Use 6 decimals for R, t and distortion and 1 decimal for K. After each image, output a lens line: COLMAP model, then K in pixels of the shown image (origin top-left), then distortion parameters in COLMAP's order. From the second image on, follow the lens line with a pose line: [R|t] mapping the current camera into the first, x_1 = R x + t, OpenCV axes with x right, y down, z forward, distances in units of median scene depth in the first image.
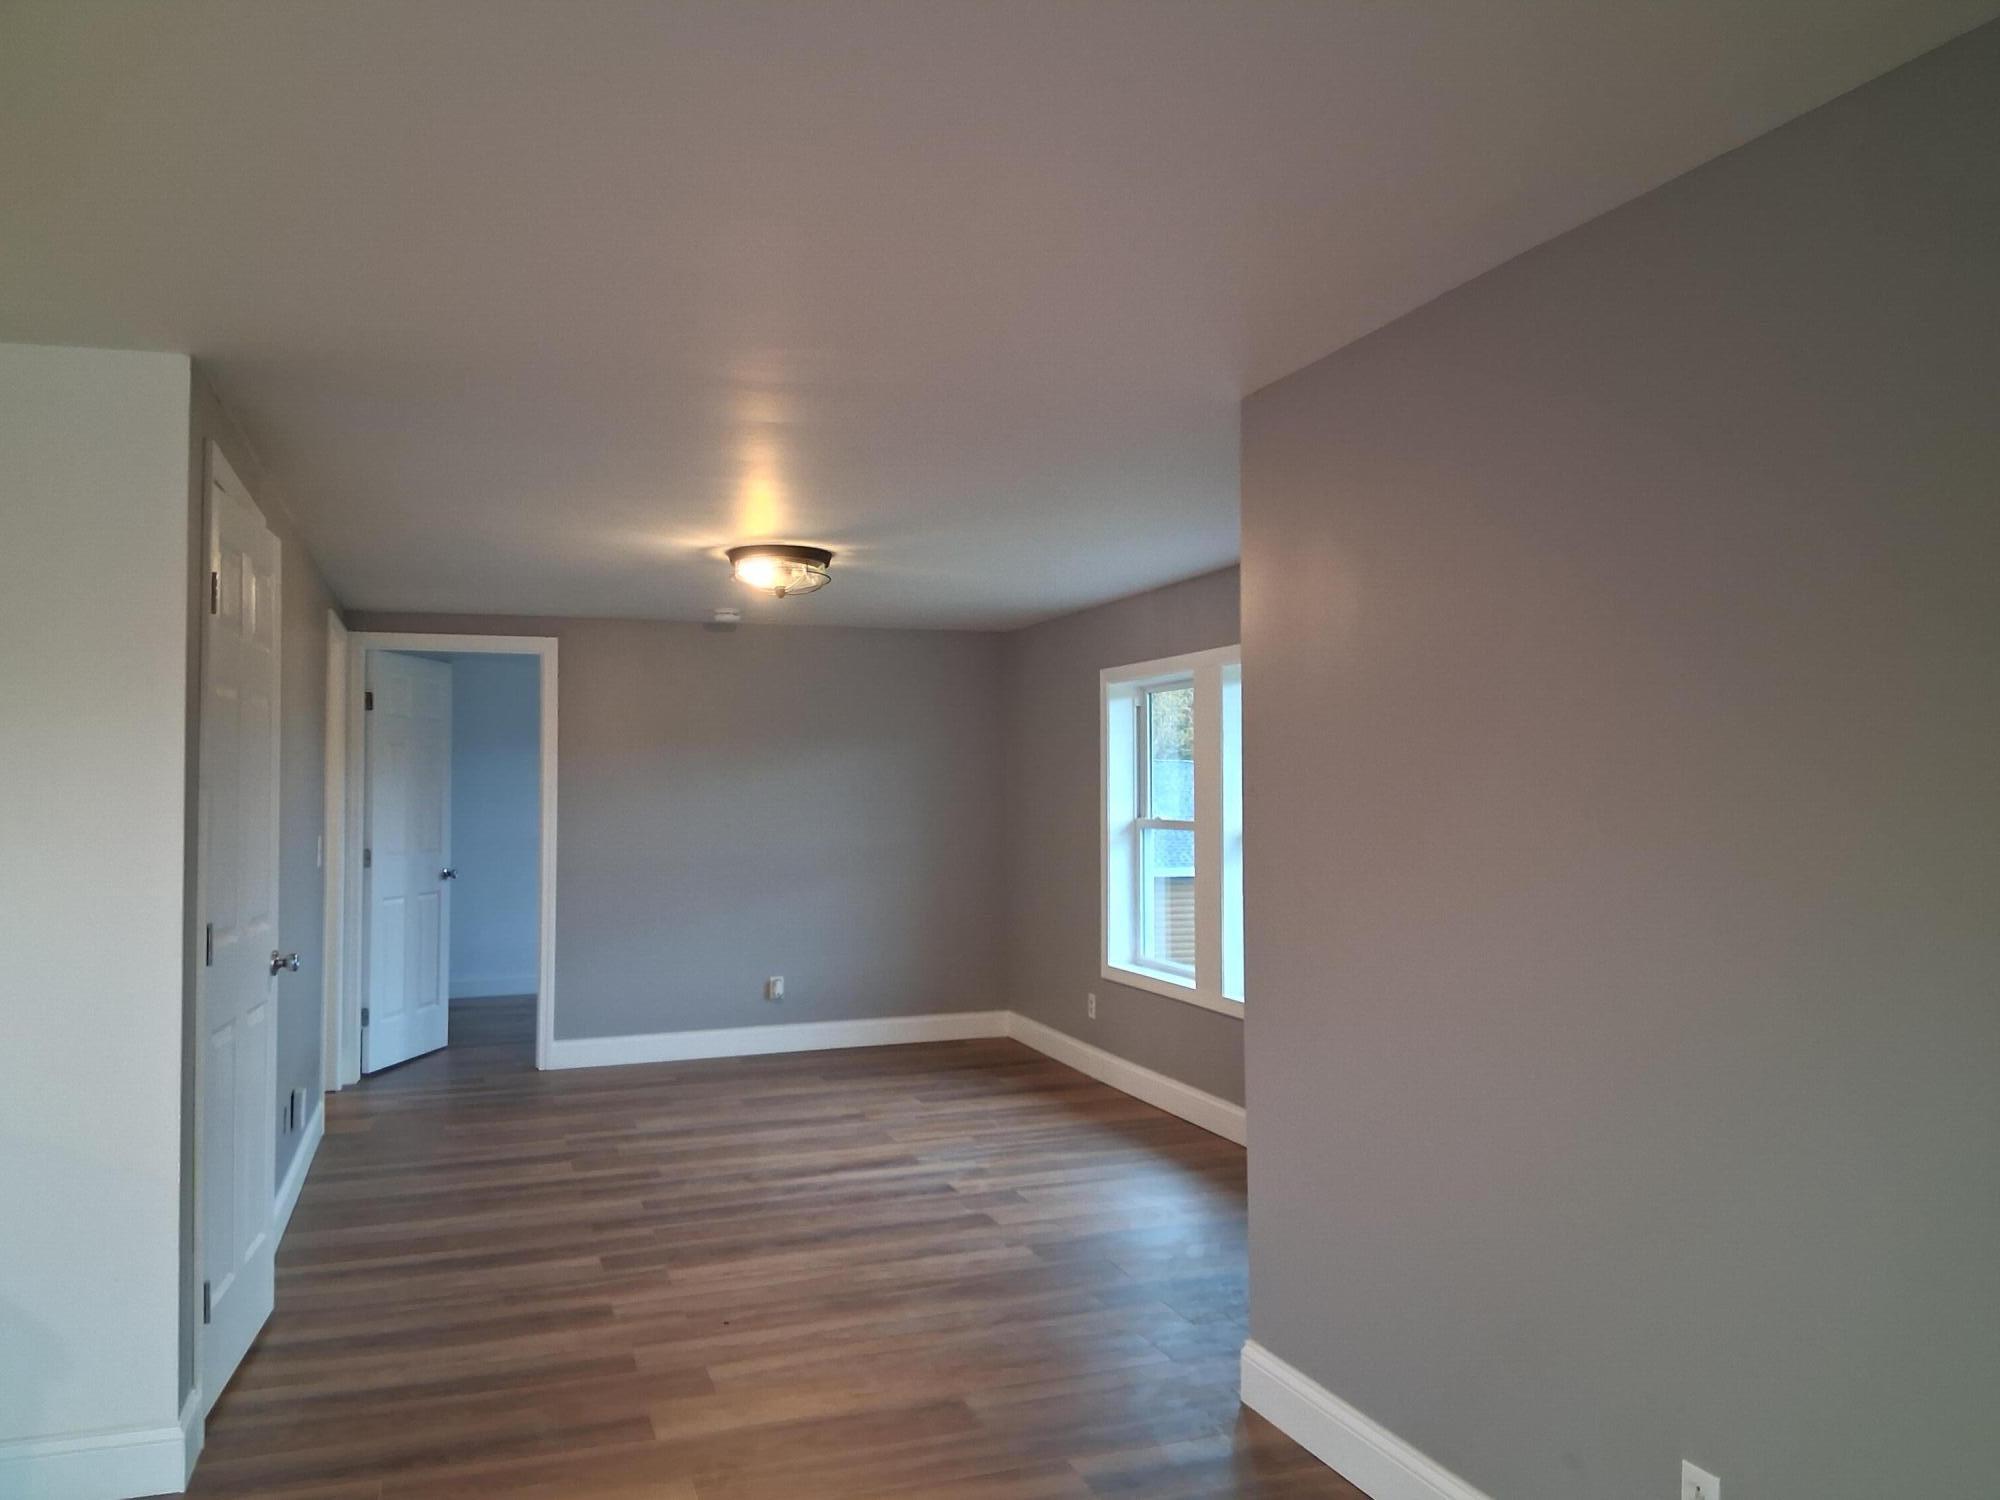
lens RADIAL K [[1521.7, 0, 1000.5], [0, 1521.7, 738.8], [0, 0, 1]] dist [0.054164, -0.050039]
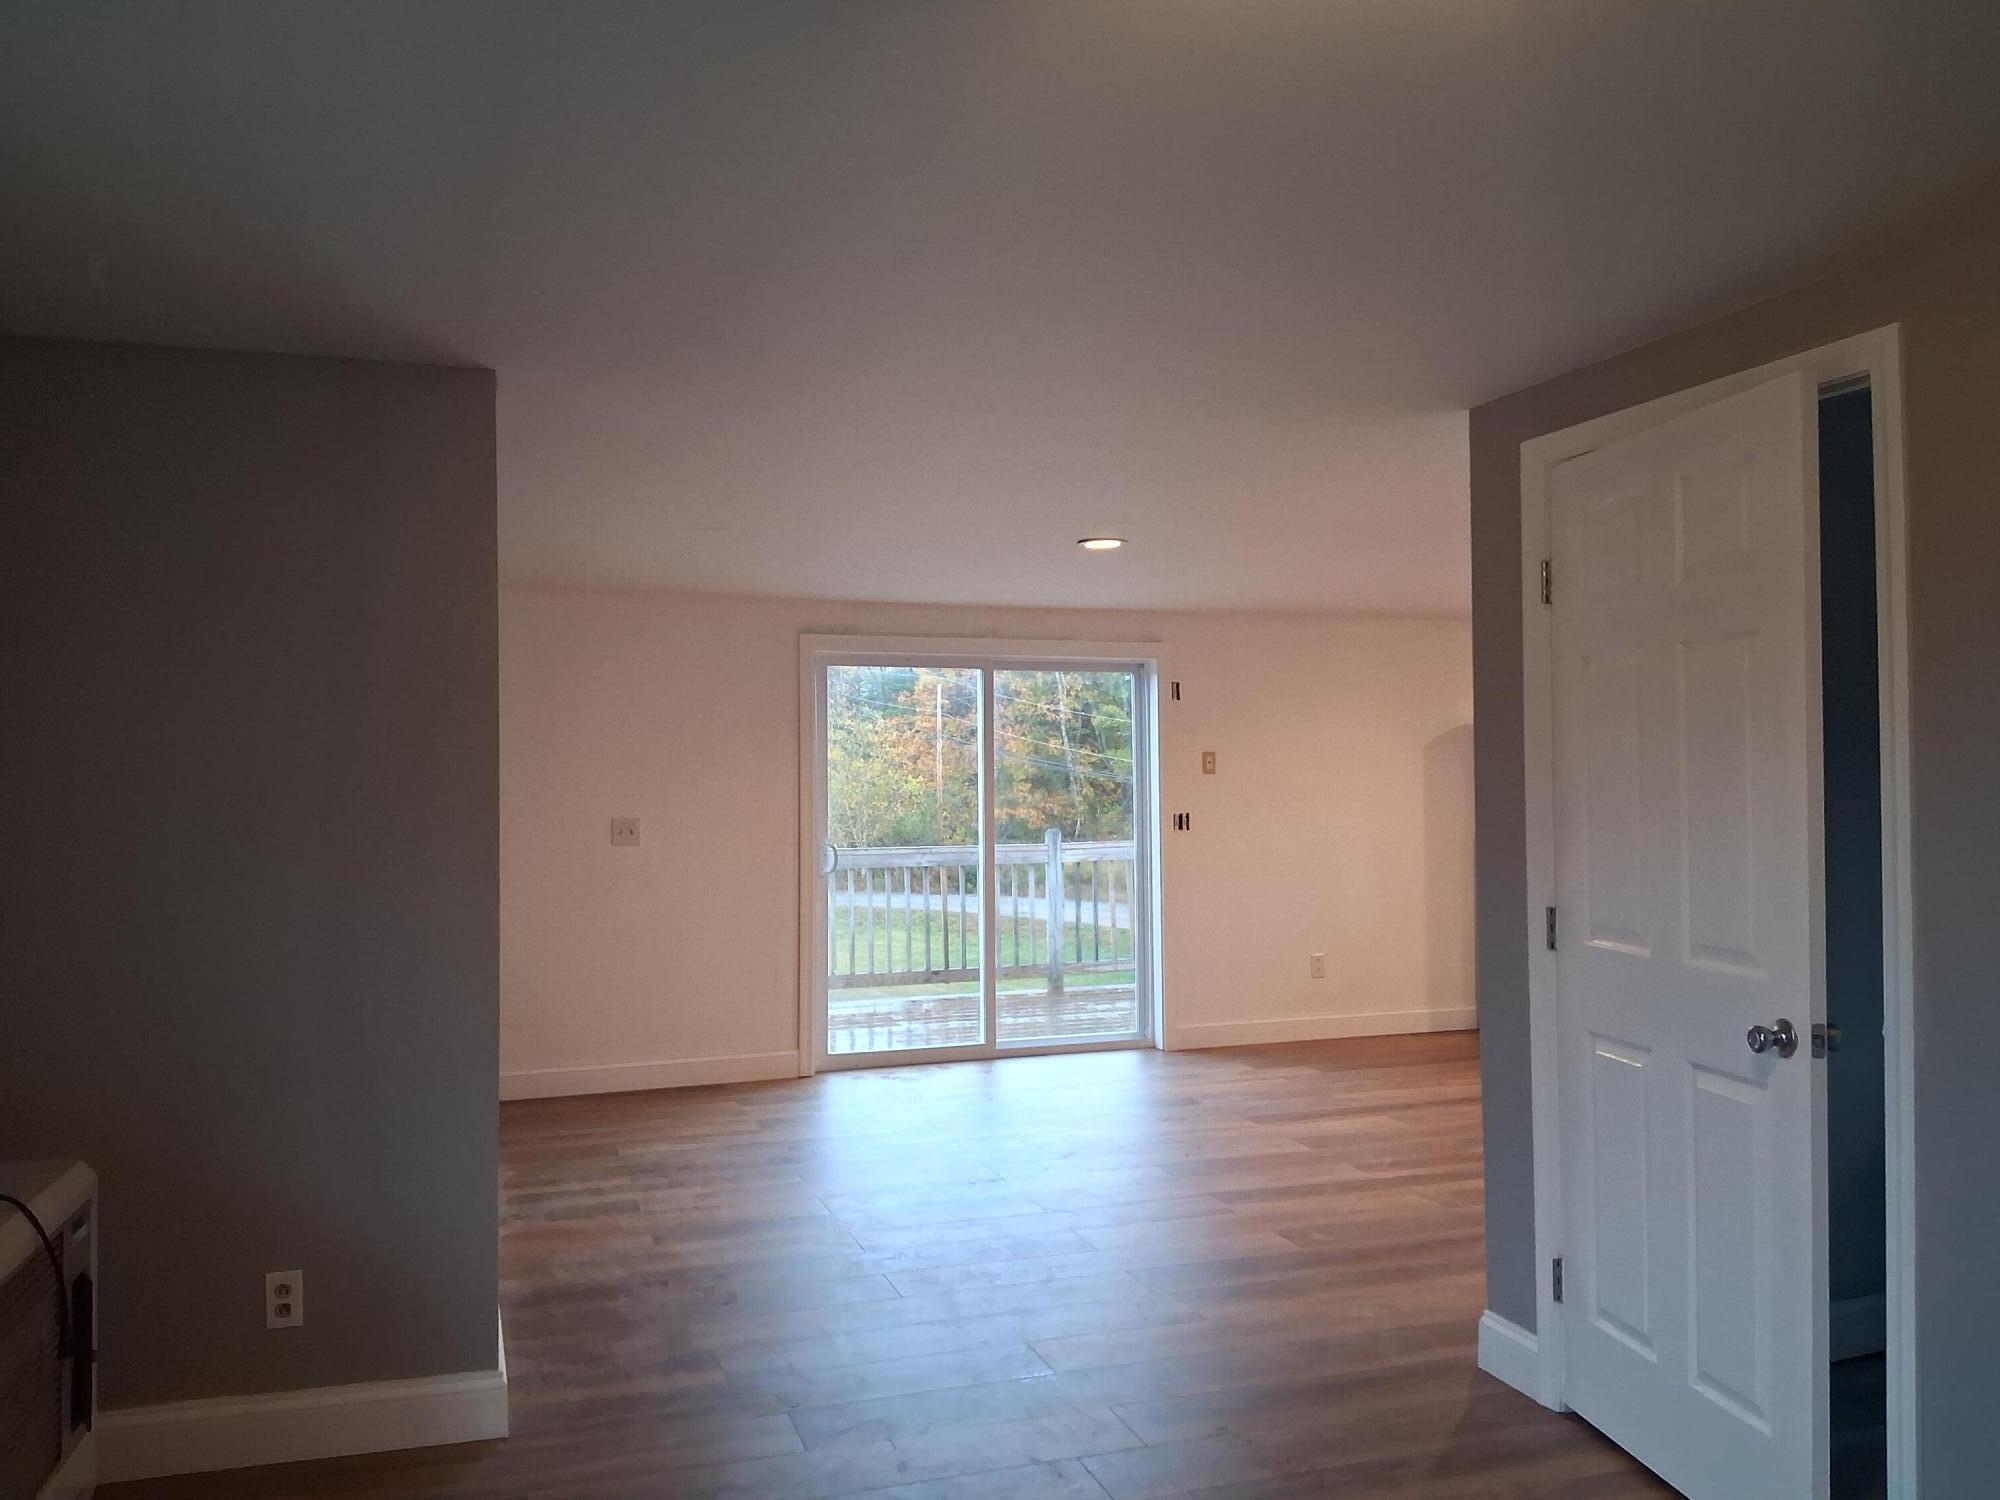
lens RADIAL K [[1521.7, 0, 987.1], [0, 1521.7, 758.5], [0, 0, 1]] dist [0.054164, -0.050039]
pose [[-0.999776, 0.006310, 0.020219, -0.083288], [0.005589, 0.999354, -0.035510, 0.031373], [-0.020430, -0.035389, -0.999165, 1.035259]]
